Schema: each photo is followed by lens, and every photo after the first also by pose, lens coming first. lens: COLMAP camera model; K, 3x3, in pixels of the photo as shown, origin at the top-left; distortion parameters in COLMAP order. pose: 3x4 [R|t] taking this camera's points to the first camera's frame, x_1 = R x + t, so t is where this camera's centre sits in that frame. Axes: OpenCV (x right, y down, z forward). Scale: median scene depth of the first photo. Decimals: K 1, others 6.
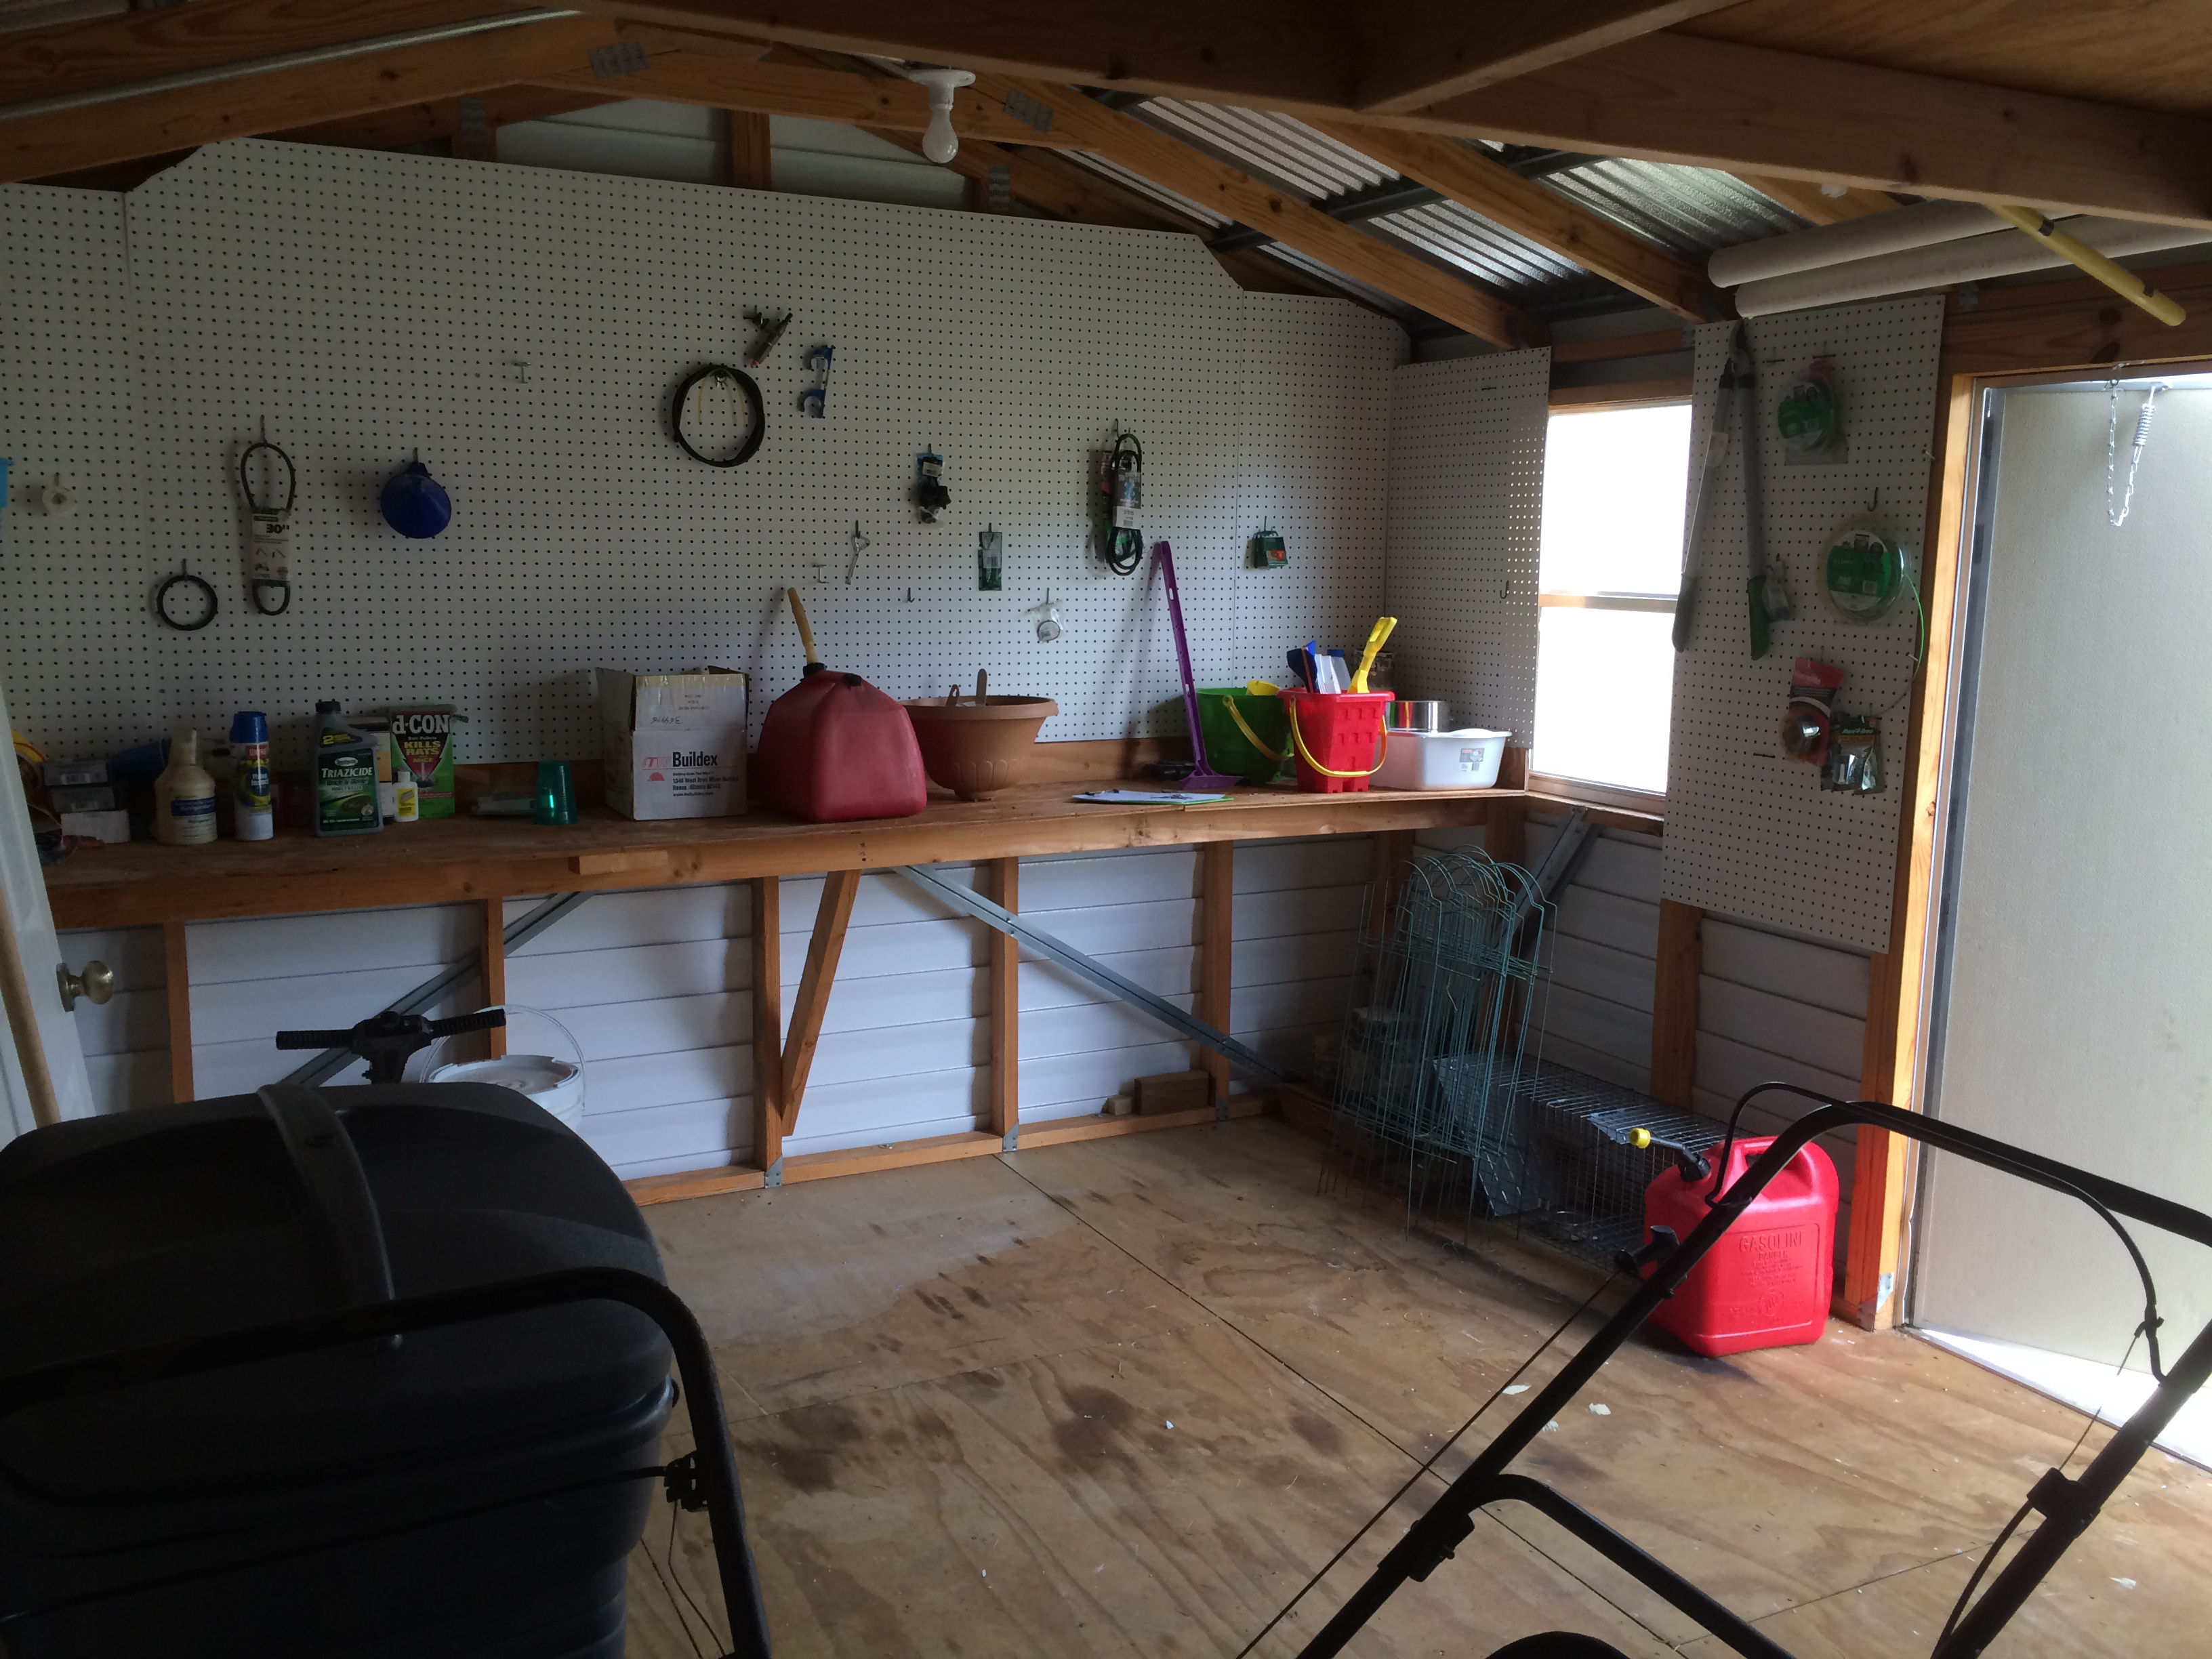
lens RADIAL K [[1909.9, 0, 1113.6], [0, 1909.9, 840.2], [0, 0, 1]] dist [0.018541, 0.007391]
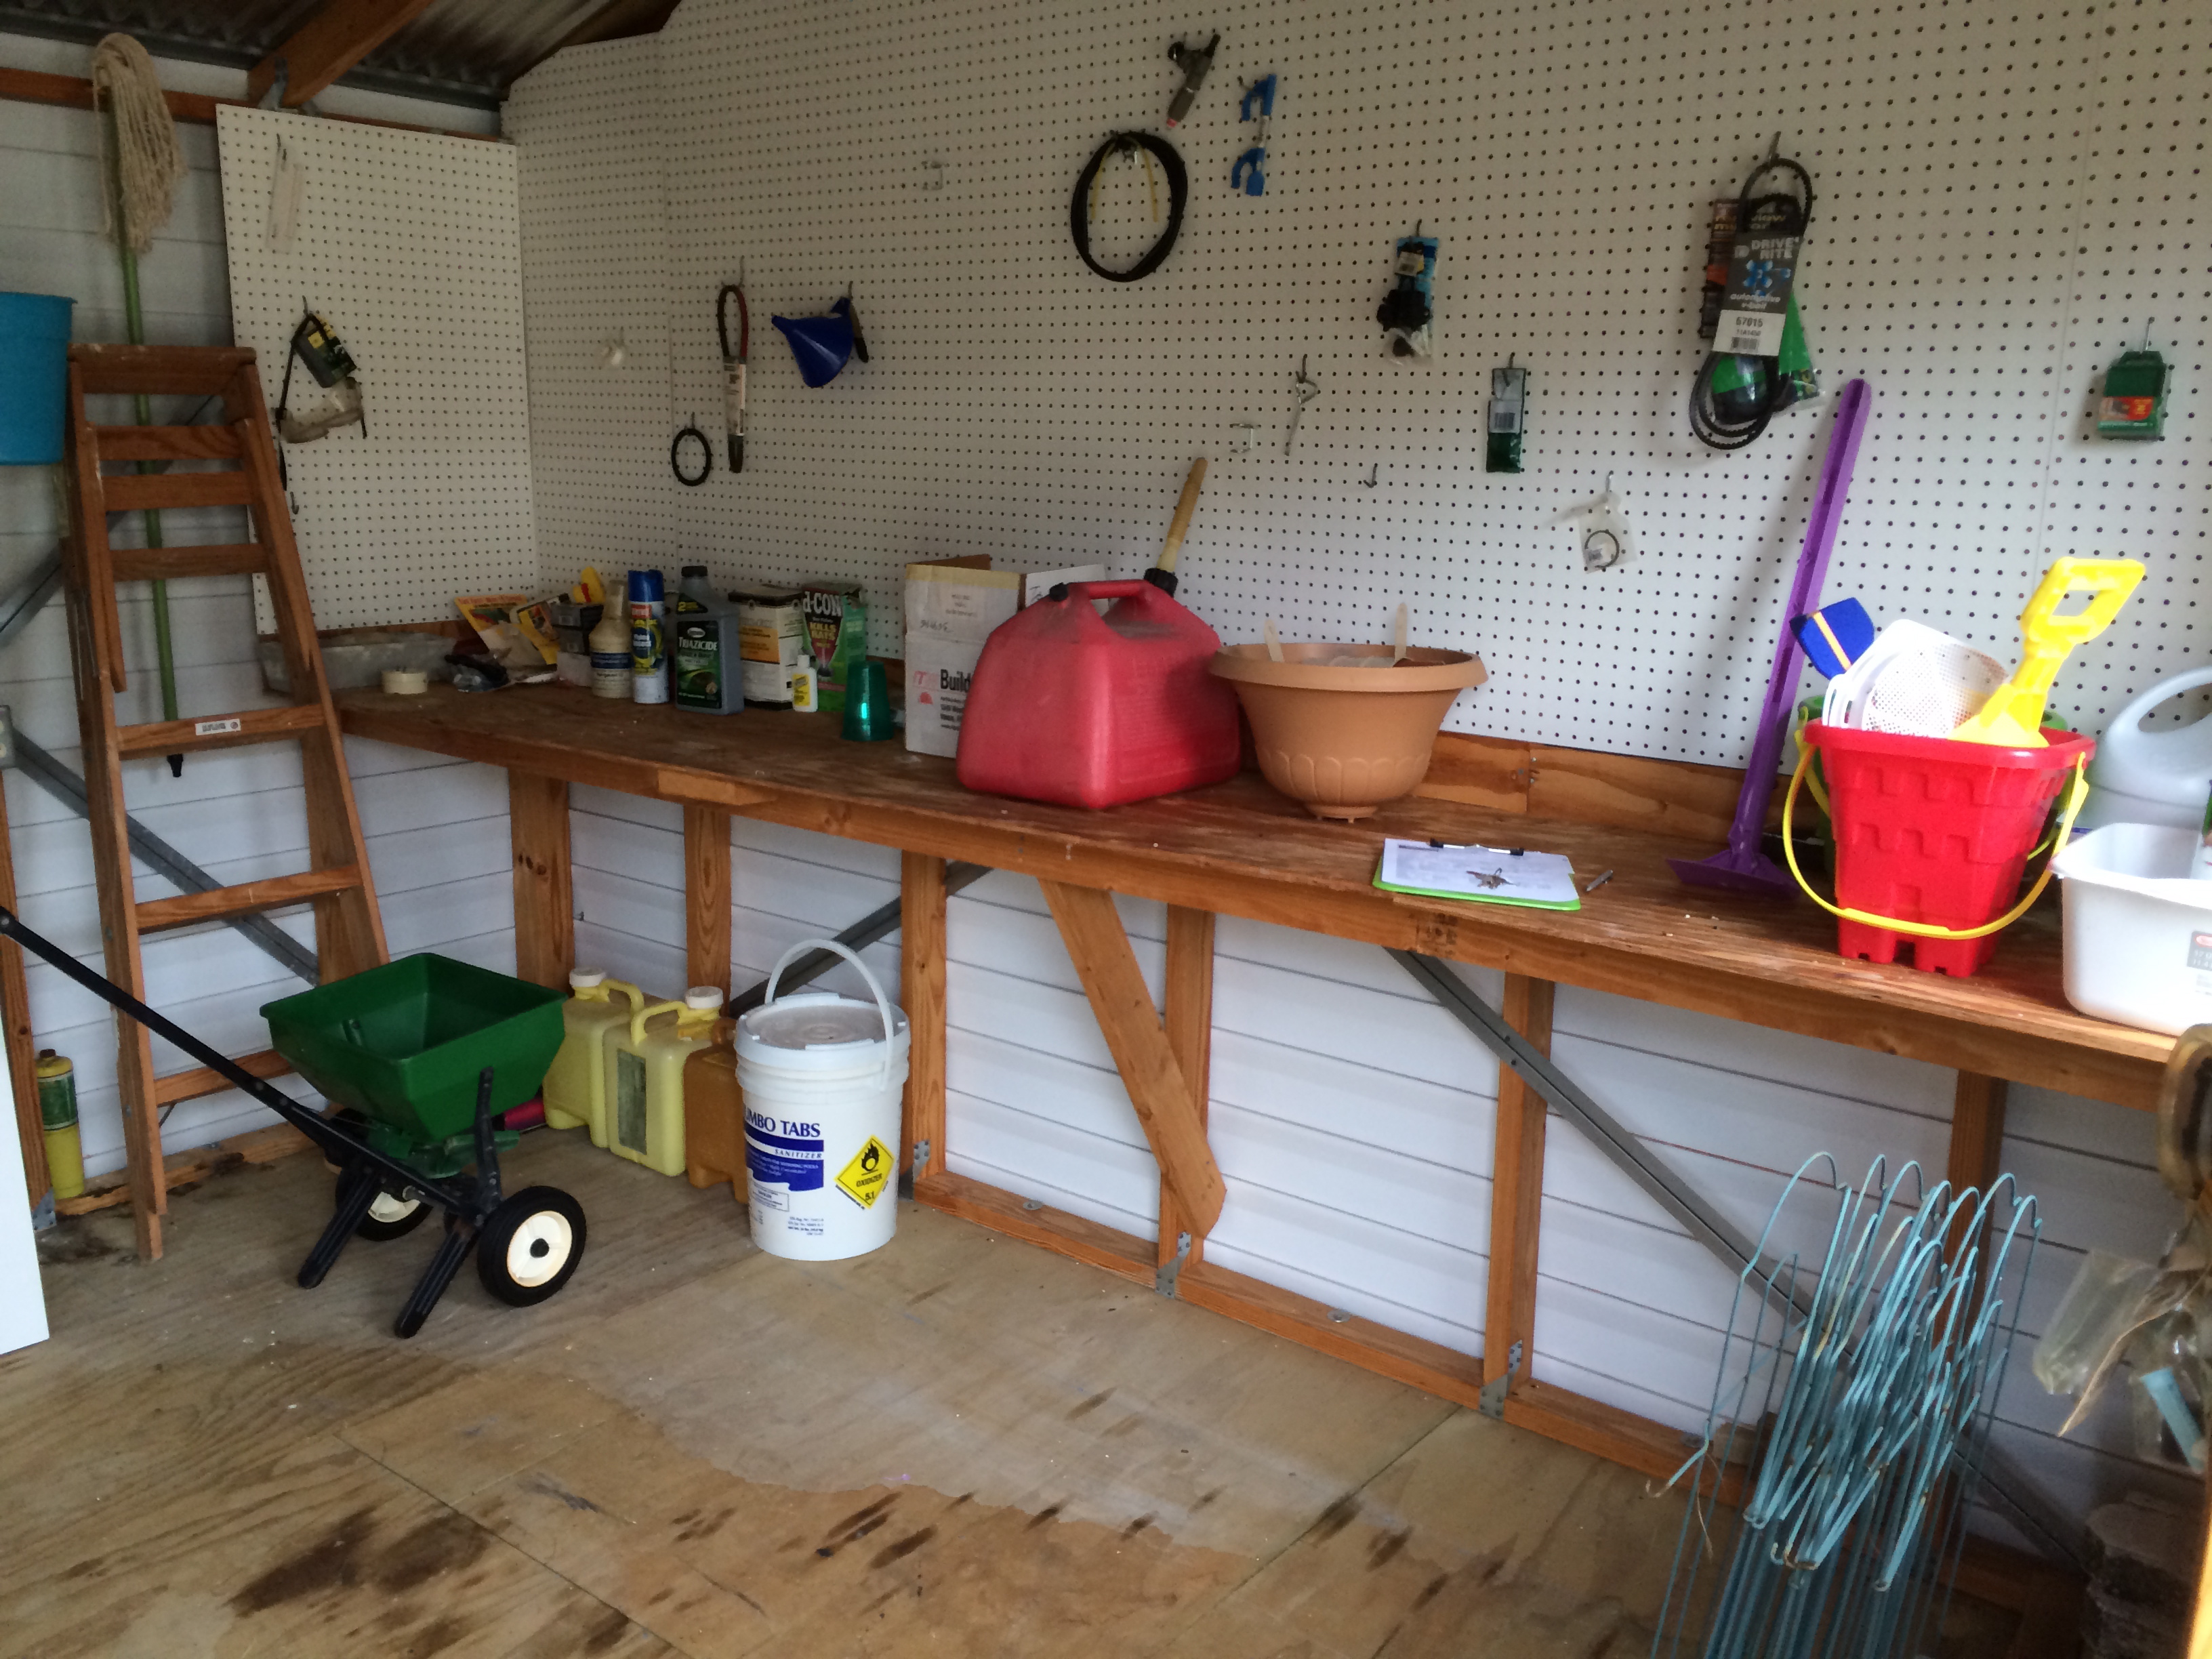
lens RADIAL K [[1886.5, 0, 1104.1], [0, 1886.5, 827.7], [0, 0, 1]] dist [0.056520, -0.069904]
pose [[0.402918, 0.187273, -0.895872, 0.428461], [-0.155462, 0.978622, 0.134652, -0.085885], [0.901936, 0.085020, 0.423418, 0.673796]]
